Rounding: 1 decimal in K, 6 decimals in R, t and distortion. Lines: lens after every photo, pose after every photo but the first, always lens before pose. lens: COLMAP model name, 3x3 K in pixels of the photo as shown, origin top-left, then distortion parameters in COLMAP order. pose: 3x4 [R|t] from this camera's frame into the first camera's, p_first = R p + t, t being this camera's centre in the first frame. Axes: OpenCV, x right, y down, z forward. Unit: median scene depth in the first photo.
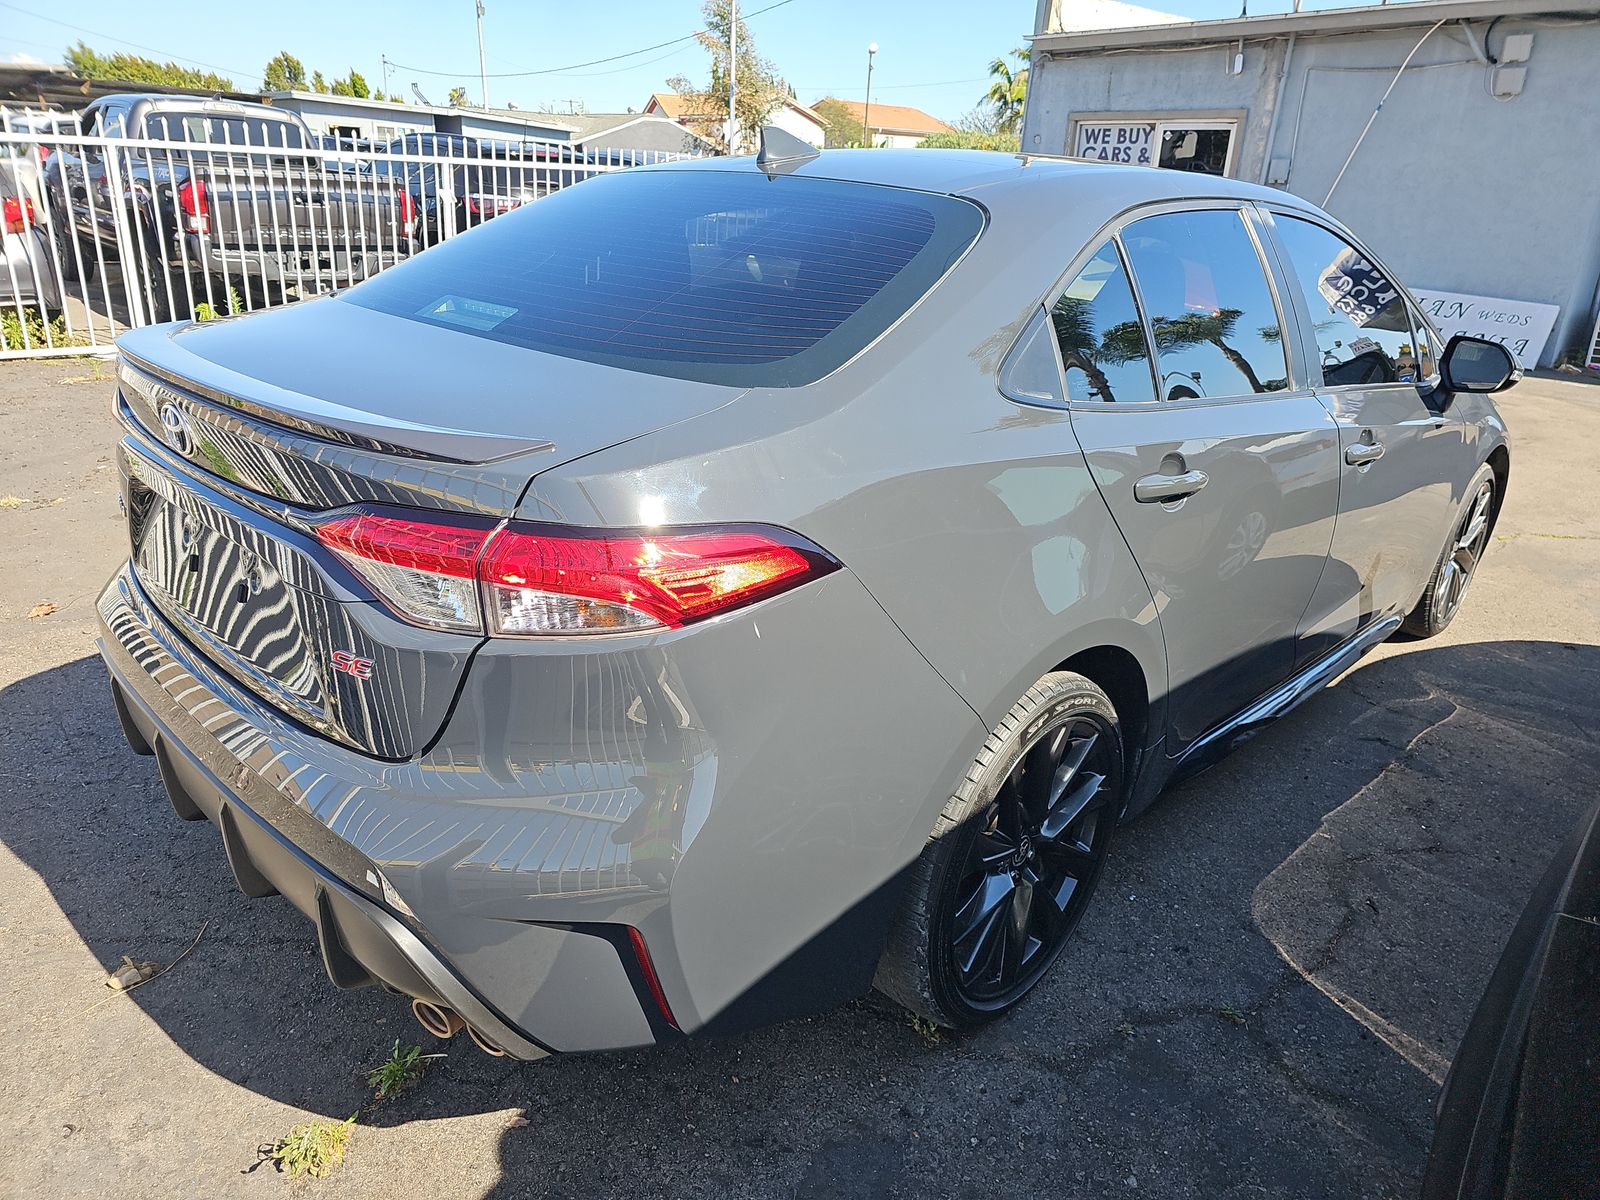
lens RADIAL K [[1053.5, 0, 800.0], [0, 1053.5, 600.0], [0, 0, 1]] dist [0.001521, -0.000884]
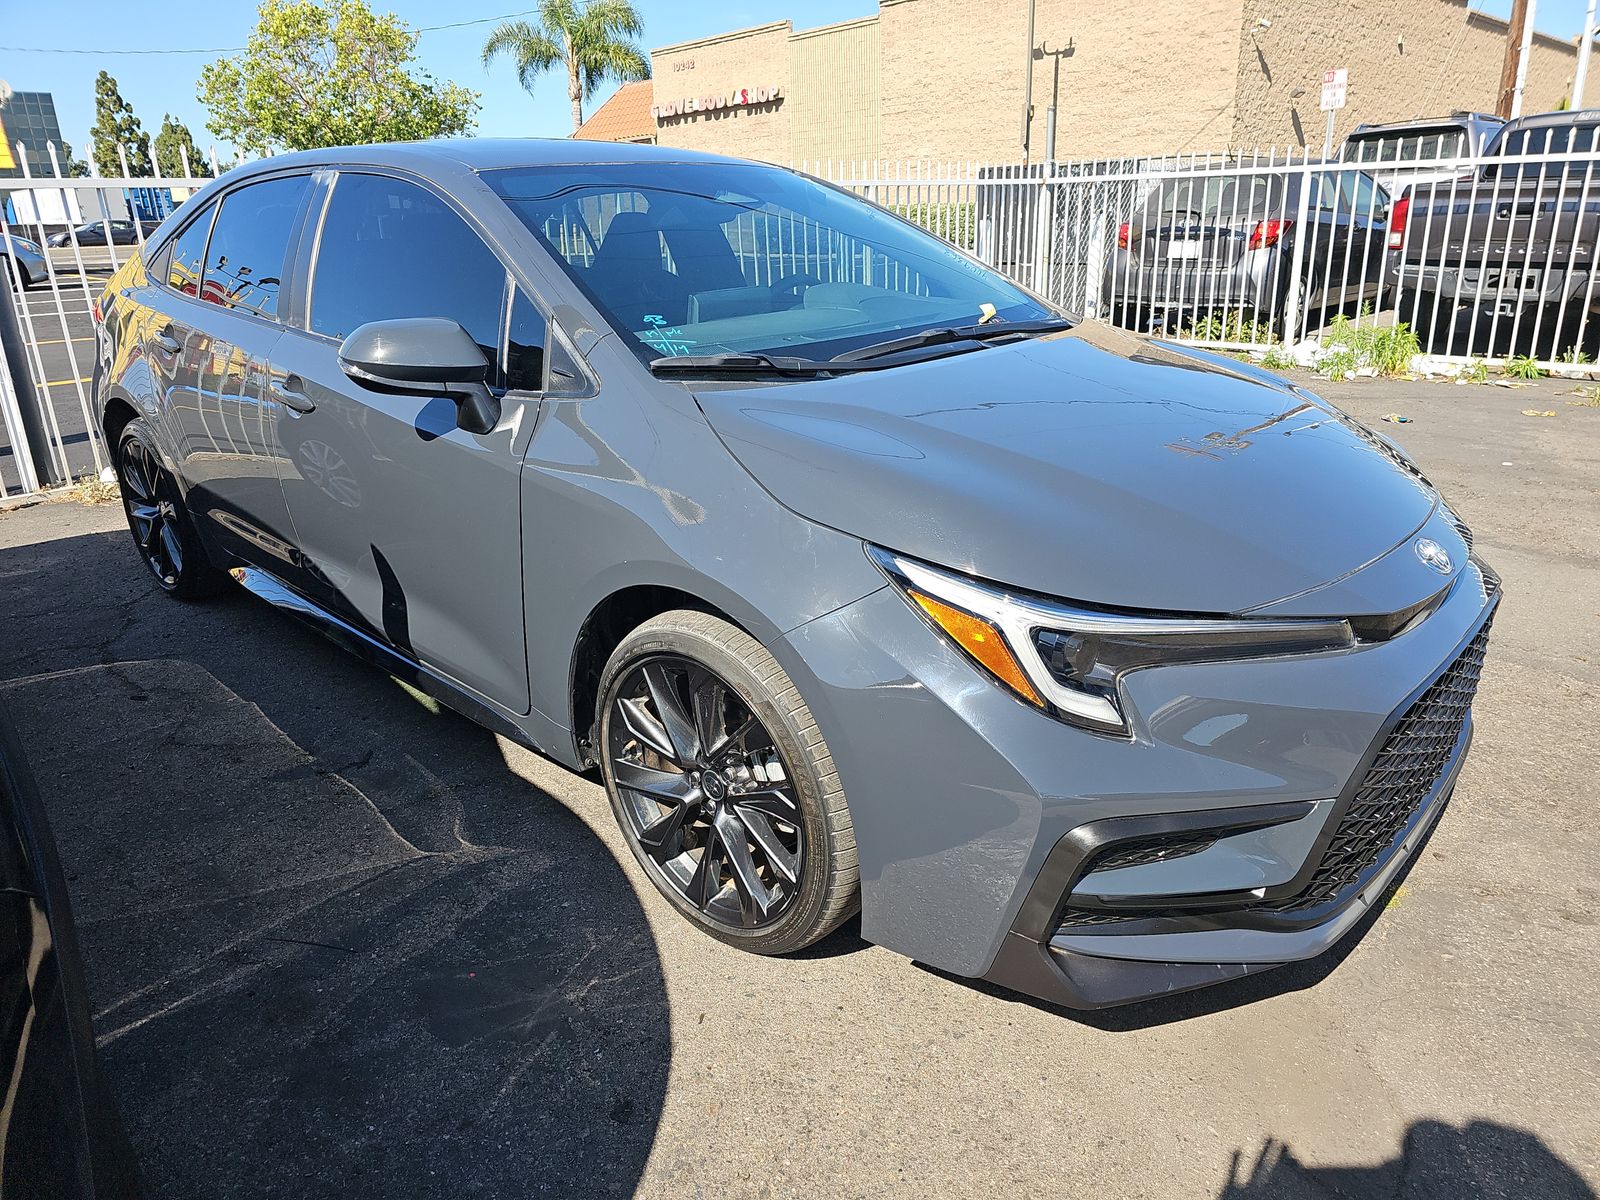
lens RADIAL K [[1063.6, 0, 800.8], [0, 1063.6, 560.7], [0, 0, 1]] dist [-0.000338, -0.003381]
pose [[0.027372, 0.262196, -0.964626, 0.347058], [-0.331370, 0.912805, 0.238707, -0.088474], [0.943104, 0.313115, 0.111869, 0.303534]]
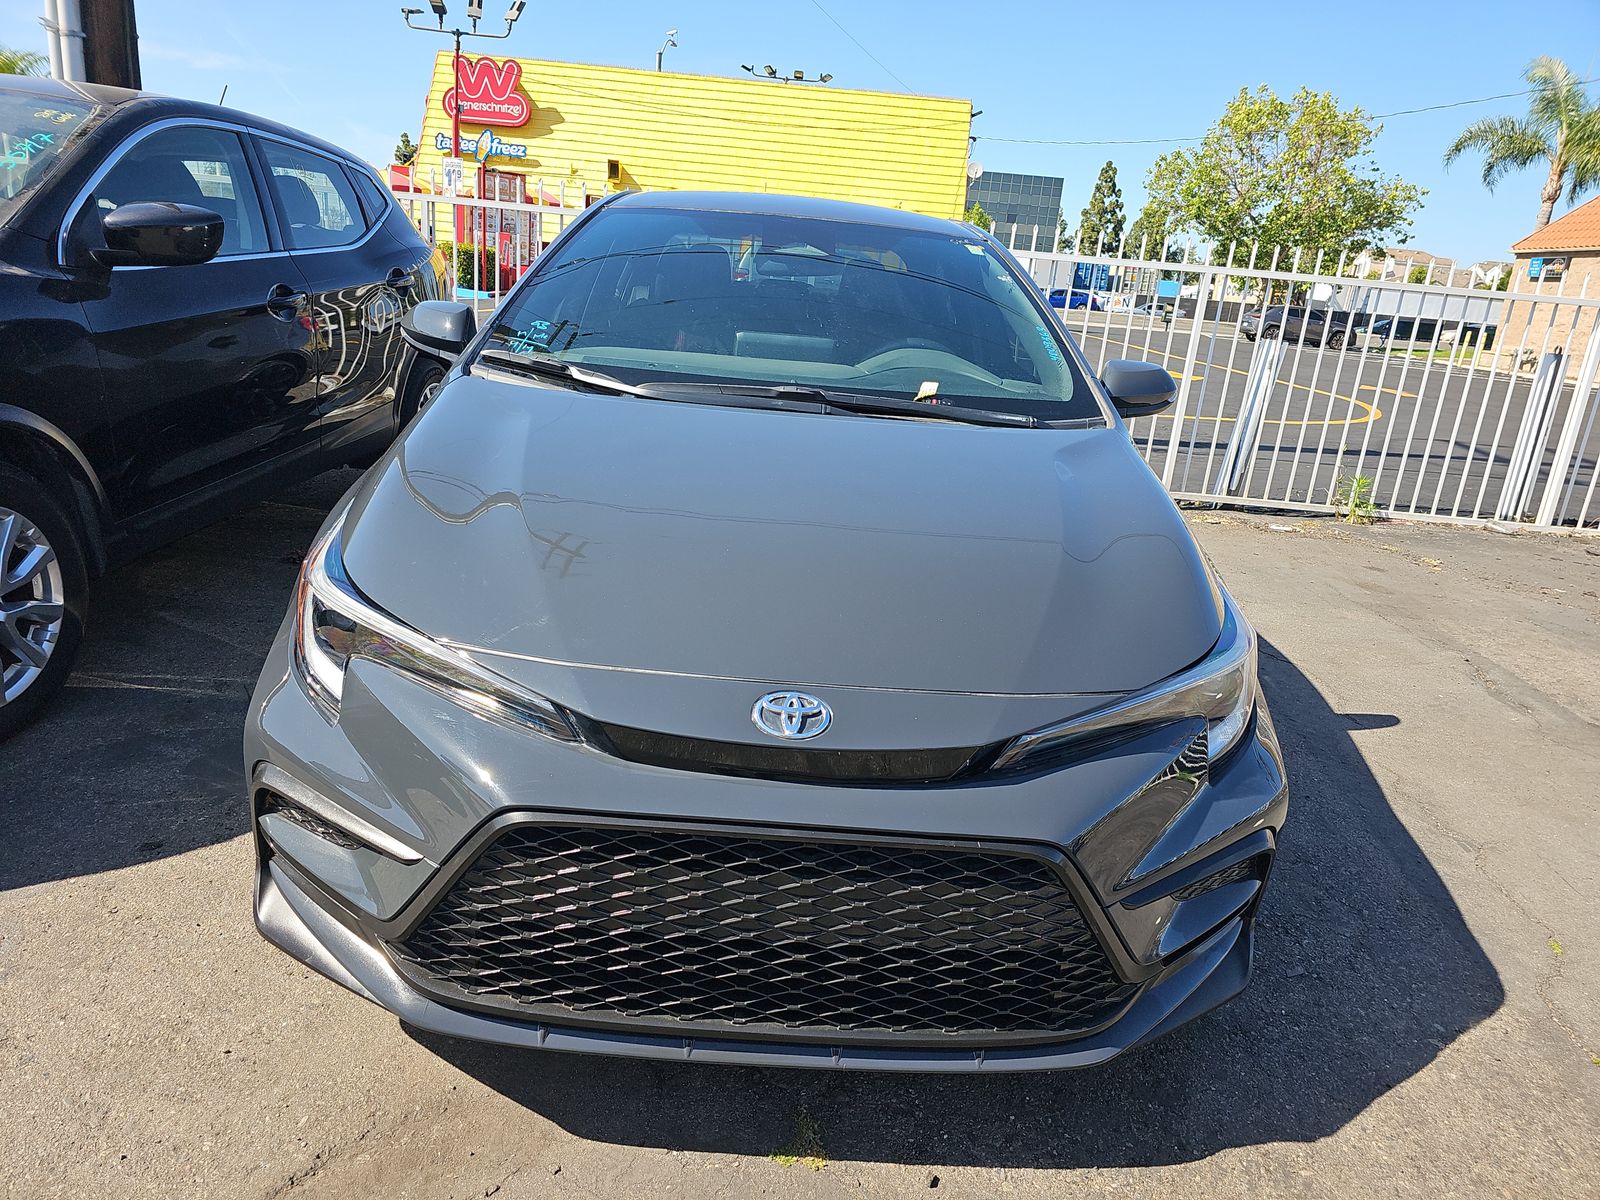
lens RADIAL K [[1053.5, 0, 800.0], [0, 1053.5, 600.0], [0, 0, 1]] dist [0.001521, -0.000884]
pose [[-0.700124, 0.104365, -0.706353, 0.279337], [-0.362917, 0.799934, 0.477909, -0.152431], [0.614913, 0.590942, -0.522177, 0.466670]]
